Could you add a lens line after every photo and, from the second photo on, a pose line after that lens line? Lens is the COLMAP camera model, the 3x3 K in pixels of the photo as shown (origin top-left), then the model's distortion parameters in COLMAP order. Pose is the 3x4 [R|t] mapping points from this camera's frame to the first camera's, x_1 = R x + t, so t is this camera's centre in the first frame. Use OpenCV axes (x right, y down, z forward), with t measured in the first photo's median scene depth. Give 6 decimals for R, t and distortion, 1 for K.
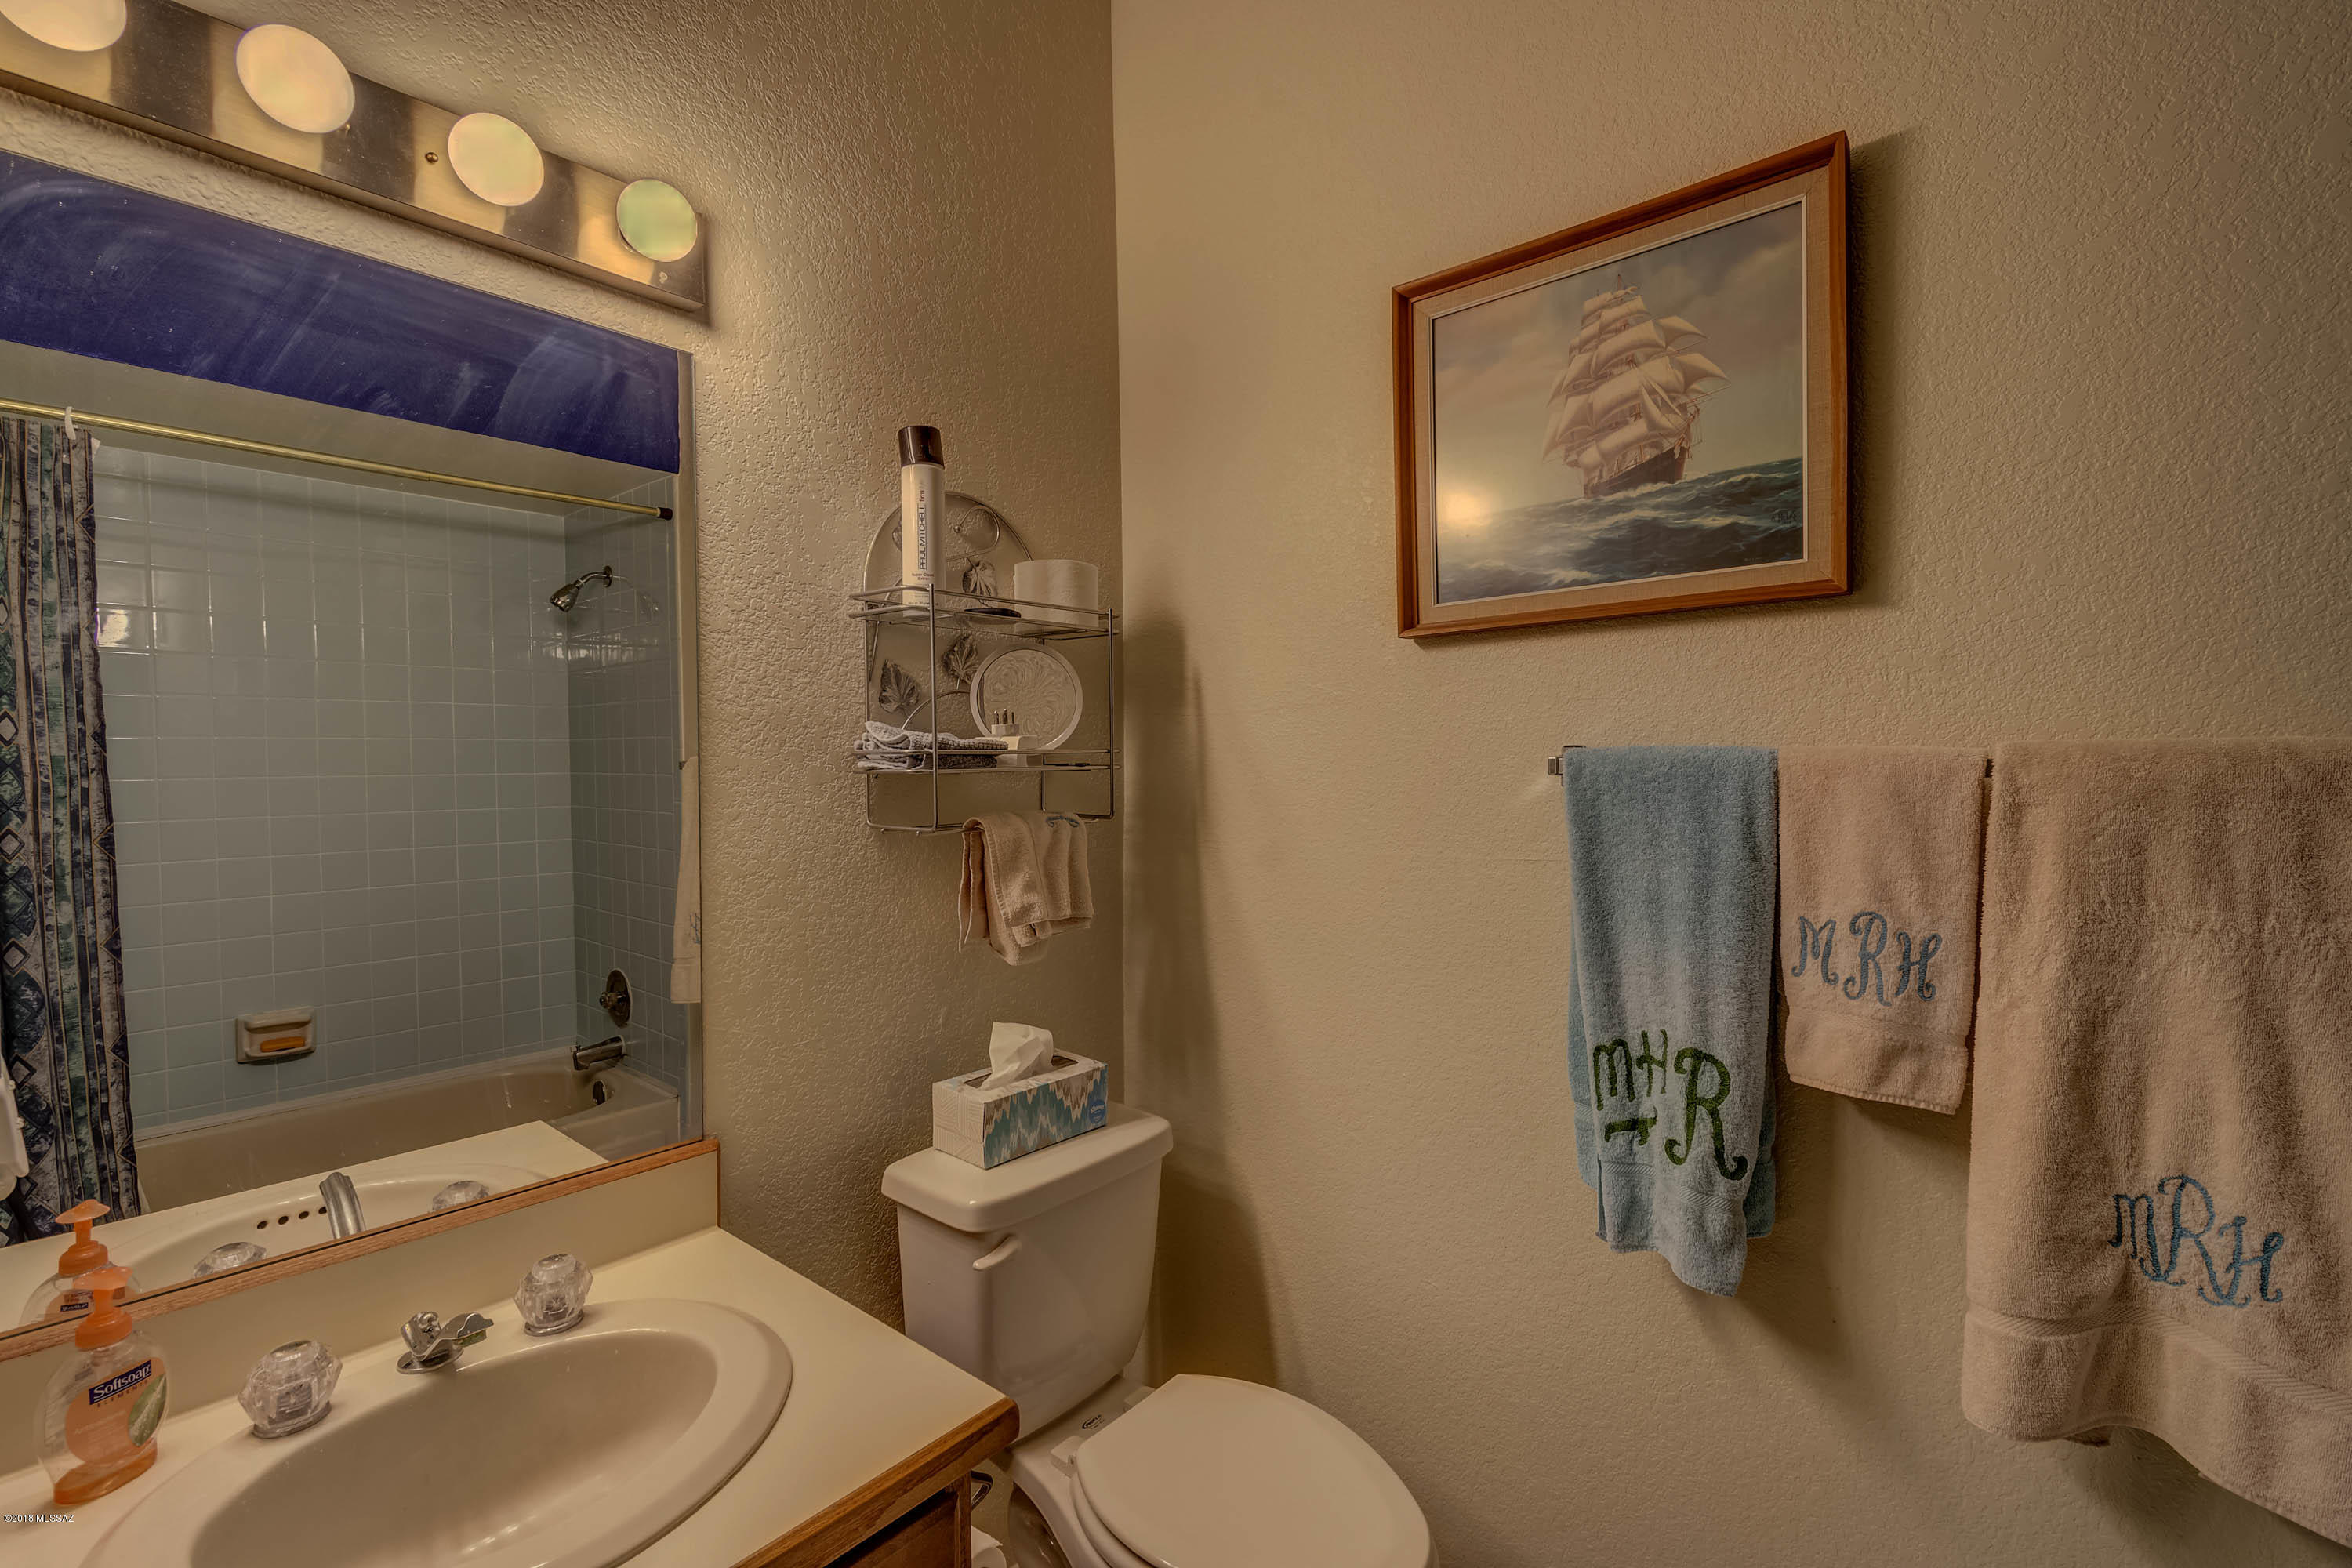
lens RADIAL K [[1043.5, 0, 1189.9], [0, 1043.5, 777.2], [0, 0, 1]] dist [0.017768, -0.007015]
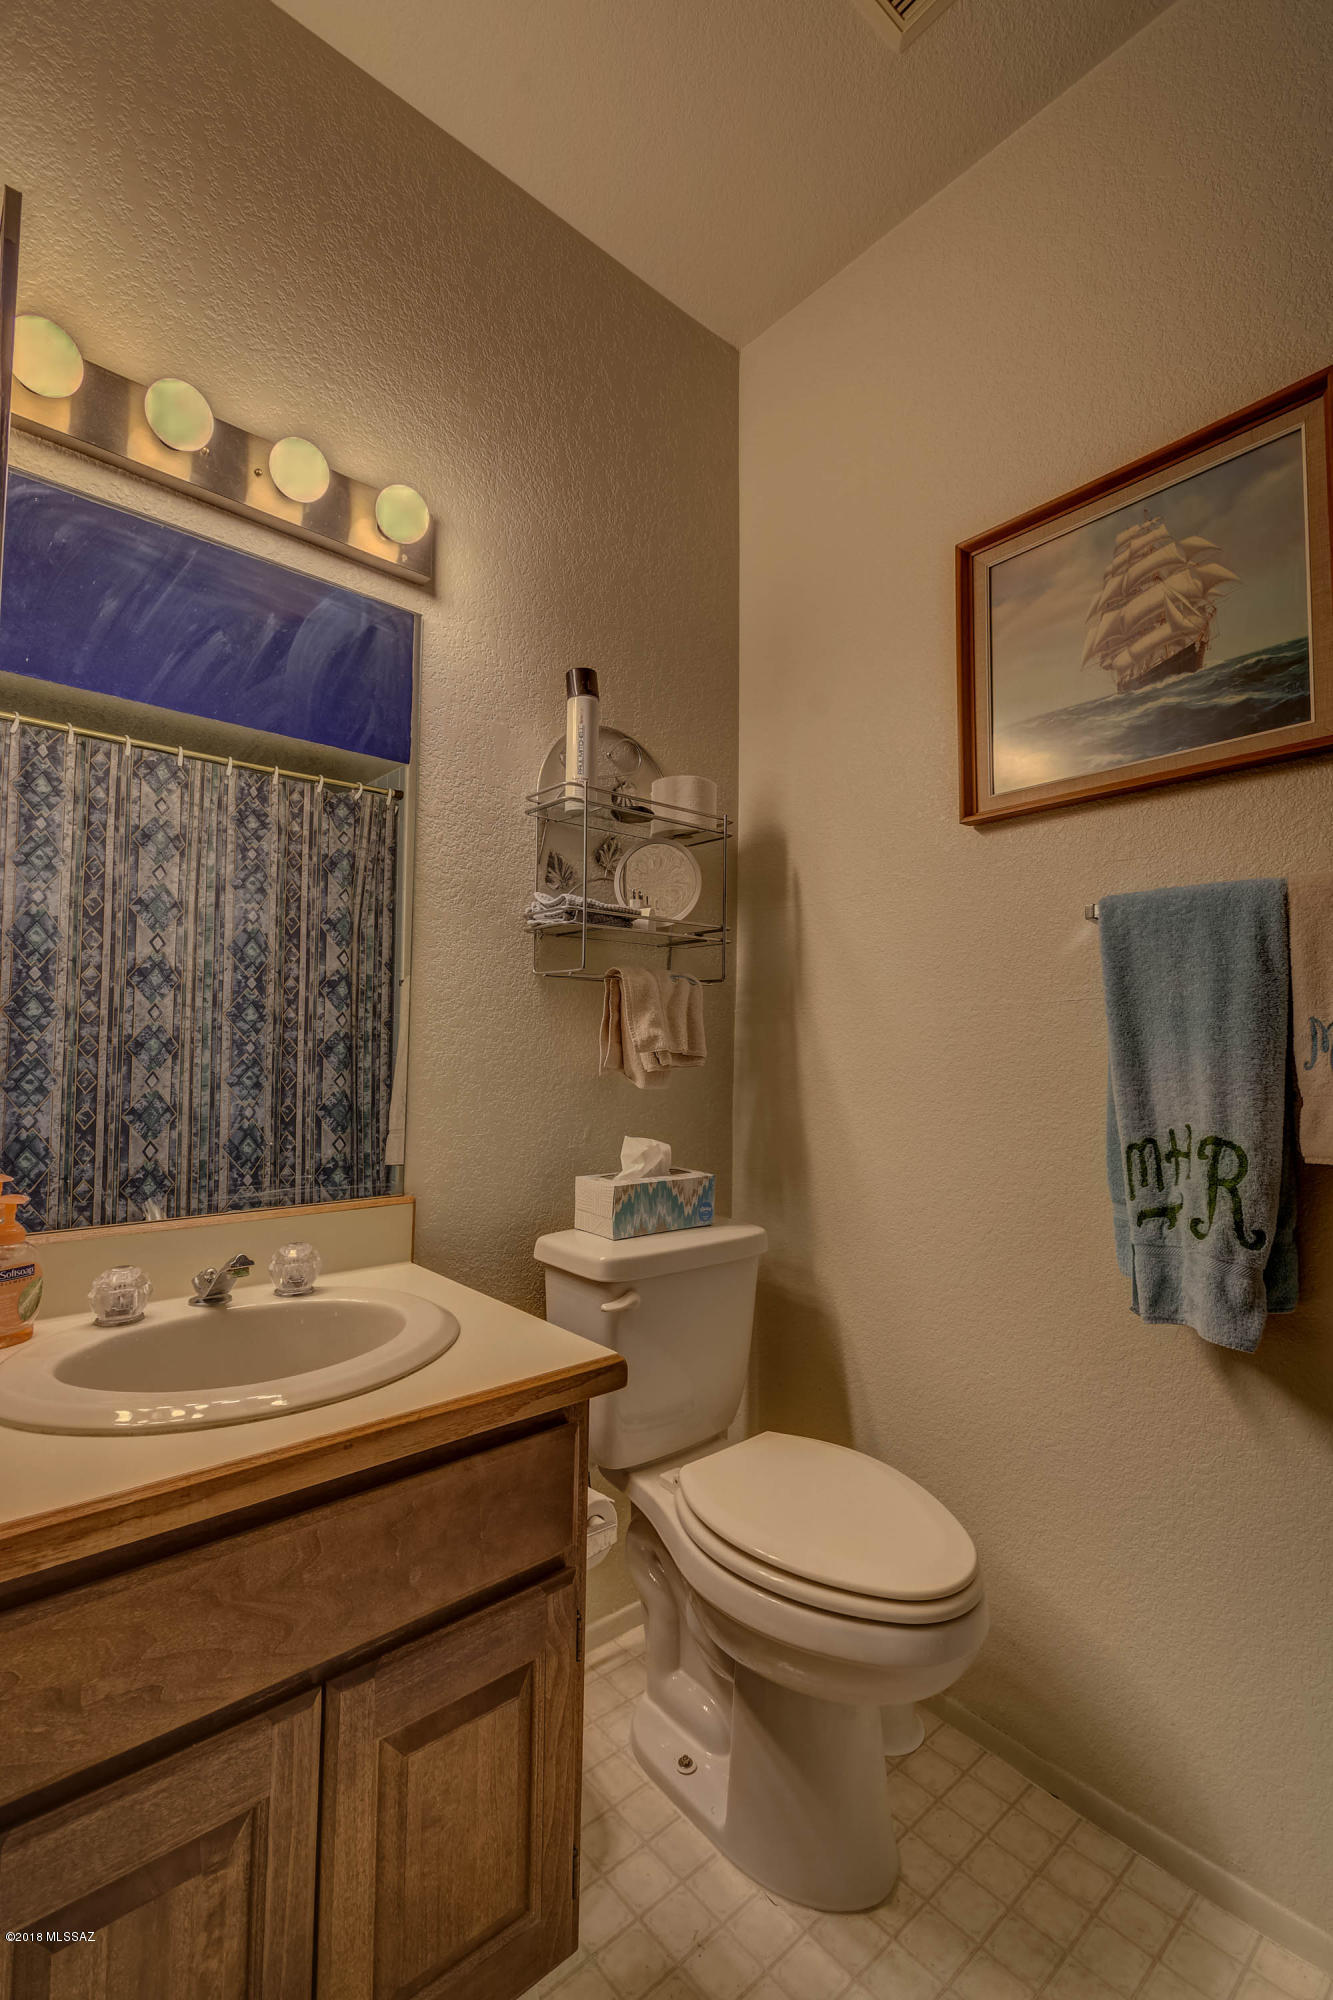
lens RADIAL K [[887.3, 0, 674.2], [0, 887.3, 1002.4], [0, 0, 1]] dist [0.017768, -0.007015]
pose [[0.987874, 0.013819, -0.154642, 0.037913], [-0.024562, 0.997398, -0.067777, 0.167677], [0.153303, 0.070754, 0.985643, -0.059719]]
